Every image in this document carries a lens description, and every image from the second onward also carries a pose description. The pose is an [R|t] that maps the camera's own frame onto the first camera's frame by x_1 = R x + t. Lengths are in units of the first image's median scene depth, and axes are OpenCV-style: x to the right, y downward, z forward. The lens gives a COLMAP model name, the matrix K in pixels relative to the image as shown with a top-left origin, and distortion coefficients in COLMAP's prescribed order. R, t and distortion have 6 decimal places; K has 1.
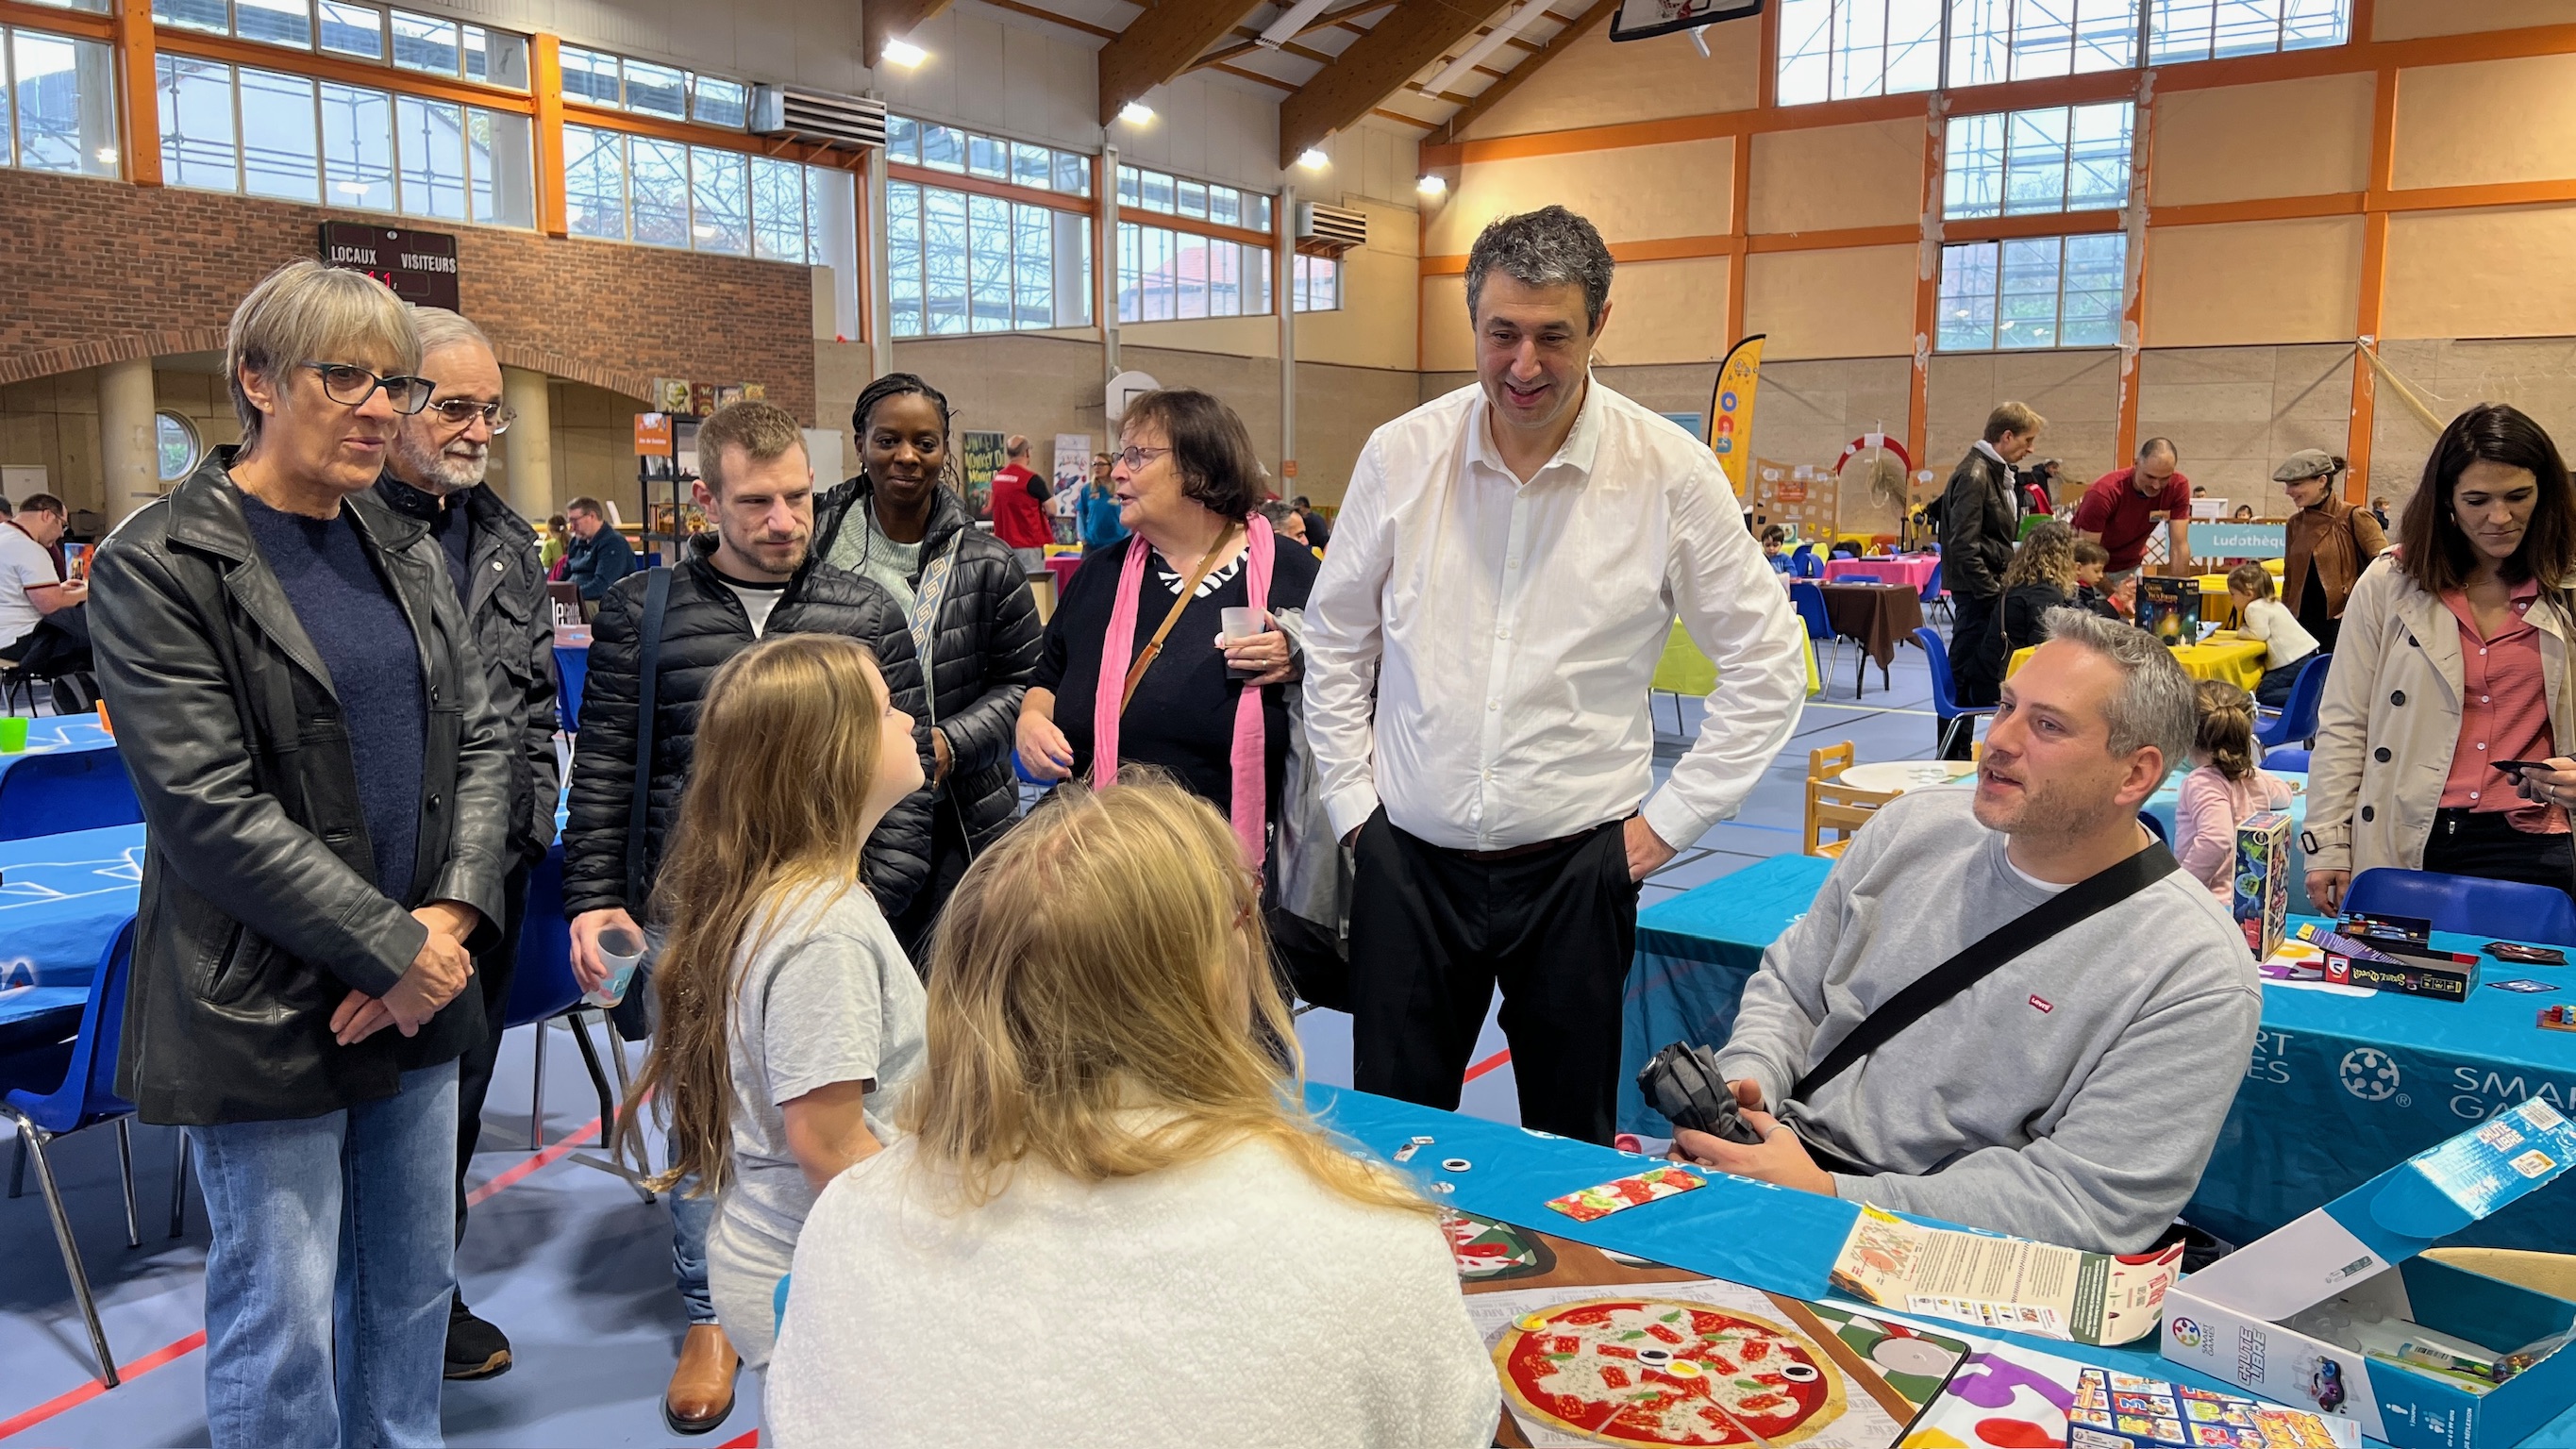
lens RADIAL K [[1954.5, 0, 1293.5], [0, 1954.5, 739.2], [0, 0, 1]] dist [0.050846, -0.053760]
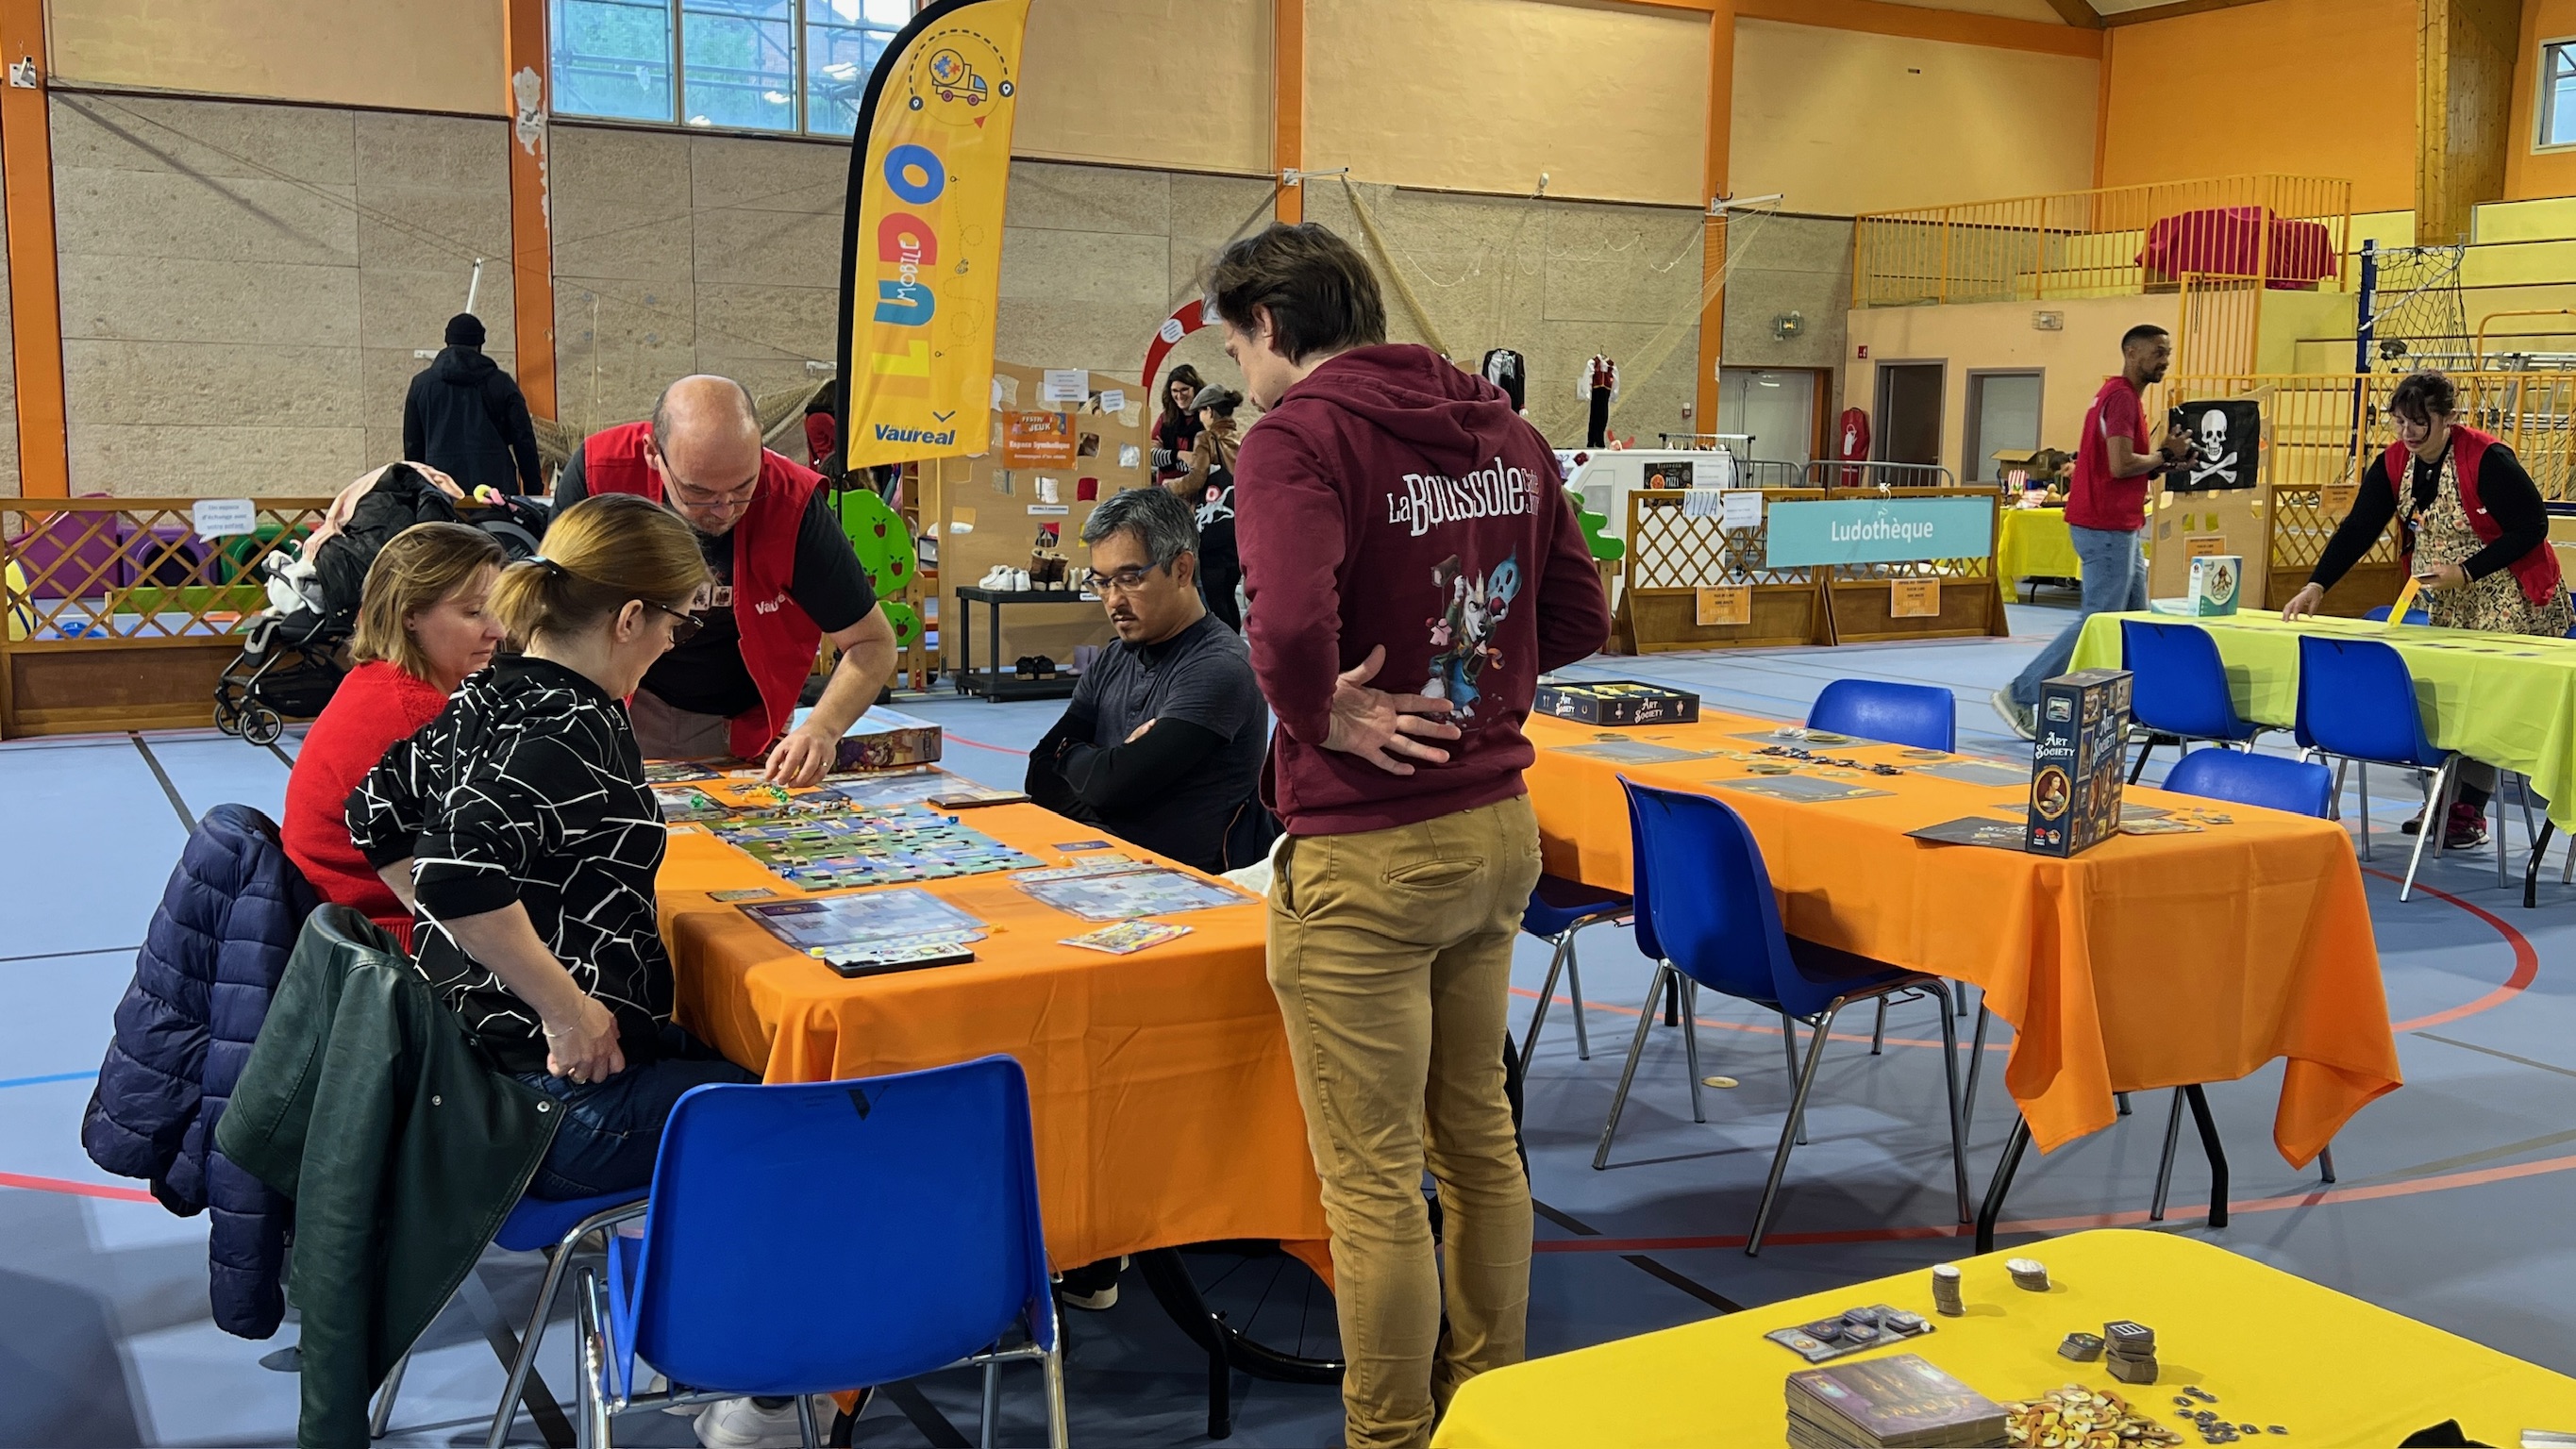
lens RADIAL K [[2297.1, 0, 1275.9], [0, 2297.1, 712.6], [0, 0, 1]] dist [0.036799, -0.011103]
pose [[0.407609, -0.119049, 0.905363, -0.108792], [0.113000, 0.990421, 0.079359, -0.093435], [-0.906138, 0.069958, 0.417156, 0.700305]]
